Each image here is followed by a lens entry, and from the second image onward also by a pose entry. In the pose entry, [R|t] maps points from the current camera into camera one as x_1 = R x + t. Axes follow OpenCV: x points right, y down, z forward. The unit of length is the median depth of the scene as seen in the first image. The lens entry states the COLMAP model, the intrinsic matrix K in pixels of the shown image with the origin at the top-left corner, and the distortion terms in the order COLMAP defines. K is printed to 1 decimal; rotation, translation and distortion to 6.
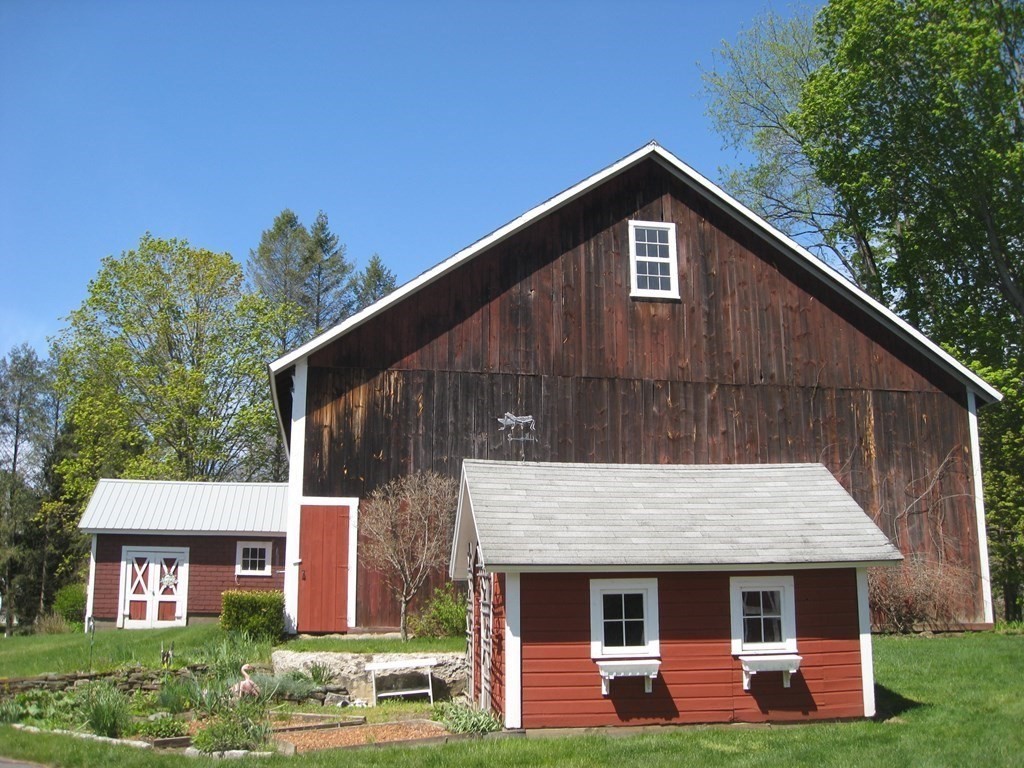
lens RADIAL K [[1064.0, 0, 497.2], [0, 1064.0, 387.1], [0, 0, 1]] dist [-0.173666, 0.176553]
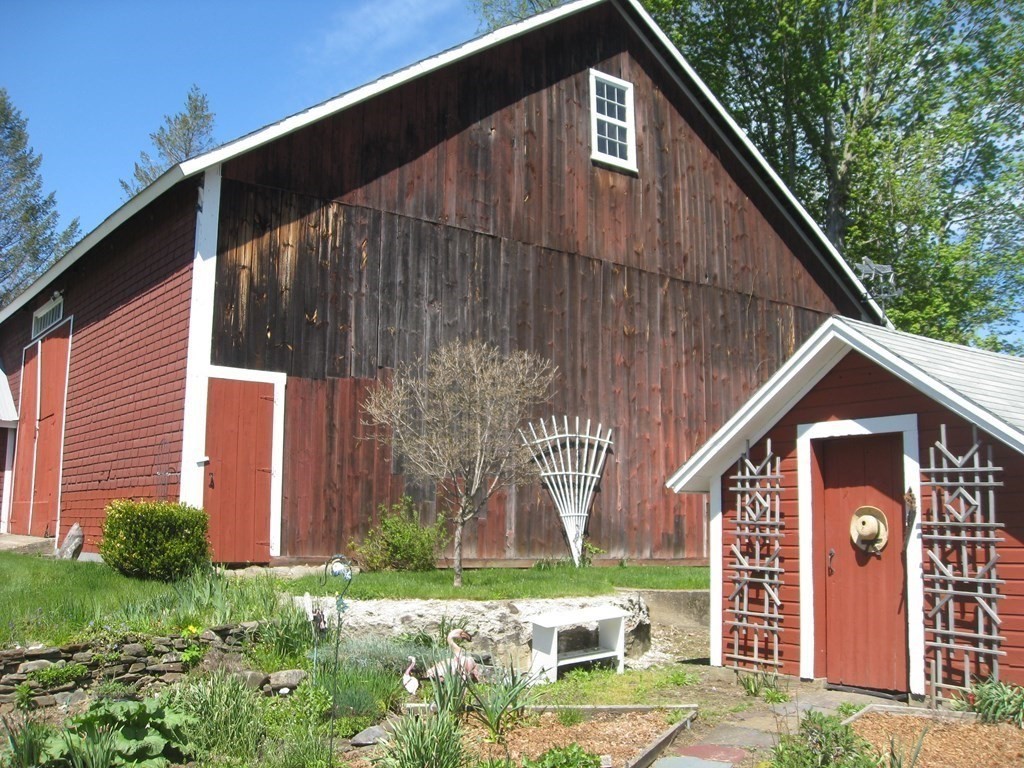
lens RADIAL K [[1064.0, 0, 497.2], [0, 1064.0, 387.1], [0, 0, 1]] dist [-0.173666, 0.176553]
pose [[0.889719, 0.074874, 0.450327, -0.300572], [-0.107161, 0.993149, 0.046593, 0.061466], [-0.443753, -0.089712, 0.891647, 0.288899]]
